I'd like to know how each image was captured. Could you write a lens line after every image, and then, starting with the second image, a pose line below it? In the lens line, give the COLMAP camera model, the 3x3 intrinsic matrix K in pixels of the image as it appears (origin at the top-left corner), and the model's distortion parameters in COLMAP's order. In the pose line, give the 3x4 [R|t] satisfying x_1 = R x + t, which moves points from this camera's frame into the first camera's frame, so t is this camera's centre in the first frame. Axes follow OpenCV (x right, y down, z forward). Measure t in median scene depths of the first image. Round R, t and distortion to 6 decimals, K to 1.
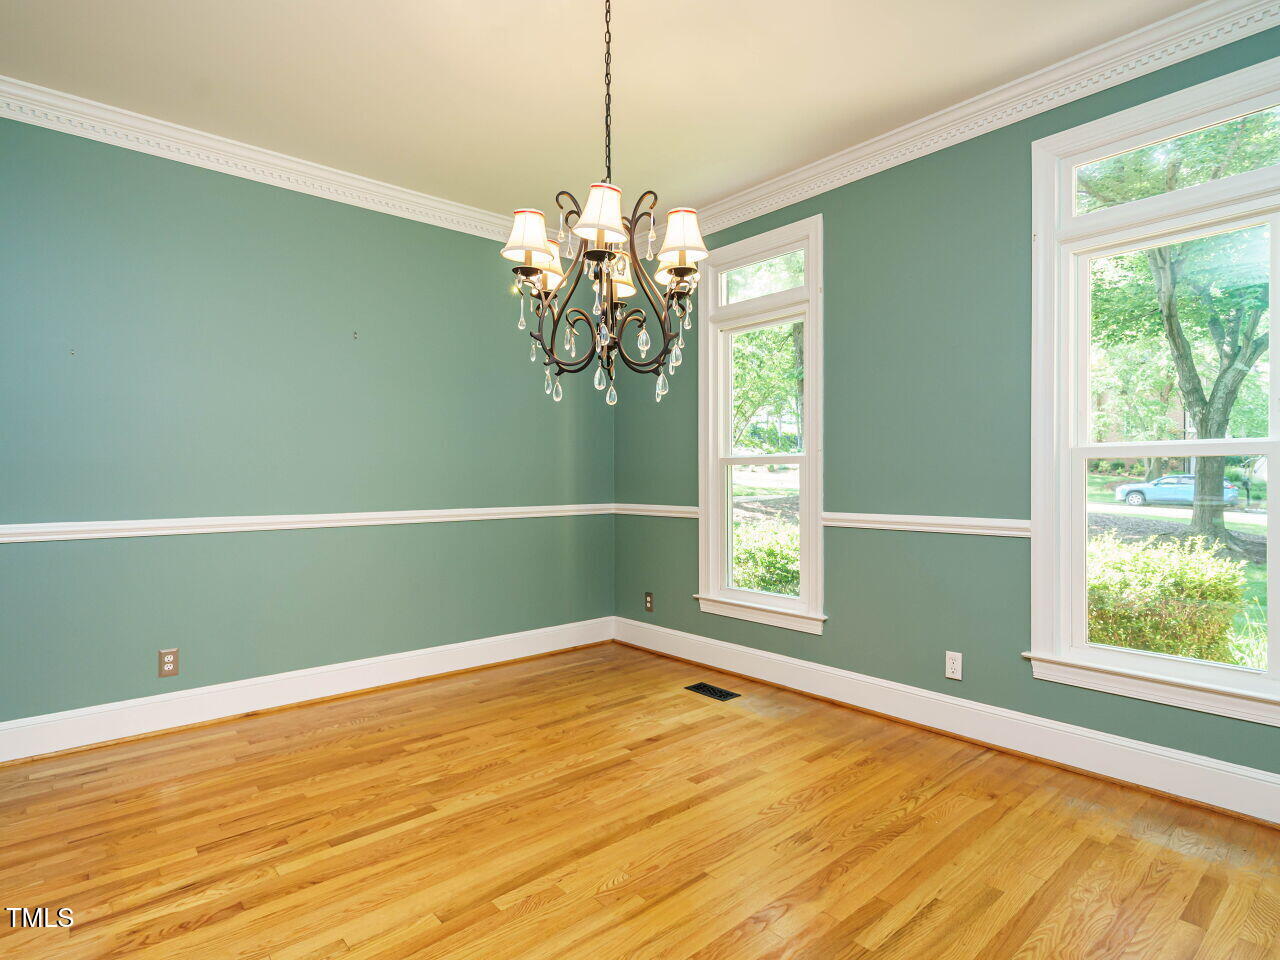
lens RADIAL K [[686.5, 0, 629.3], [0, 686.5, 481.0], [0, 0, 1]] dist [0.002363, -0.000295]
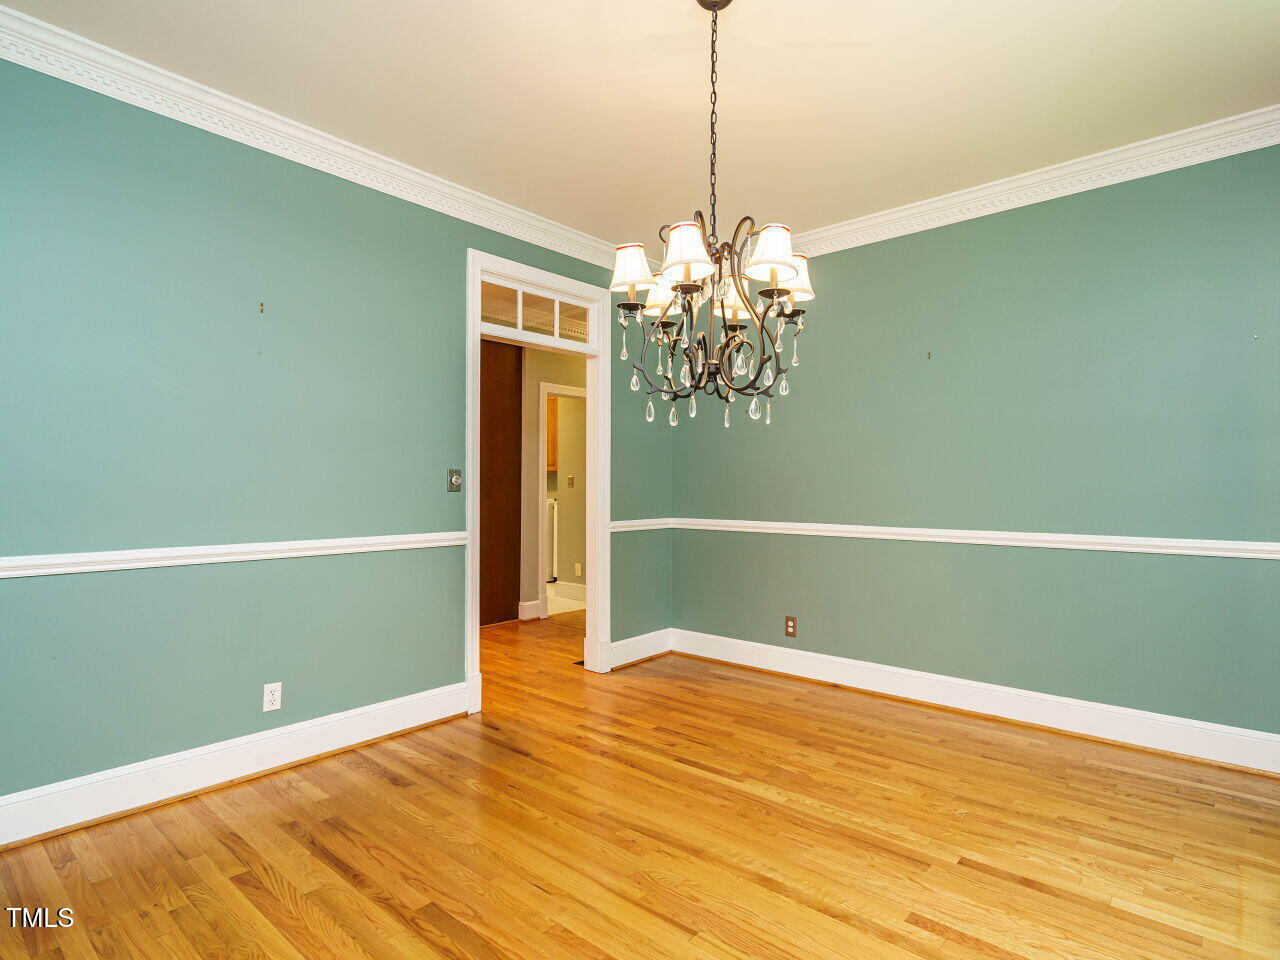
lens RADIAL K [[686.5, 0, 628.8], [0, 686.5, 479.1], [0, 0, 1]] dist [0.002363, -0.000295]
pose [[0.127295, -0.009101, -0.991823, 0.706696], [-0.006933, 0.999925, -0.010065, -0.011561], [0.991841, 0.008157, 0.127223, 0.559940]]
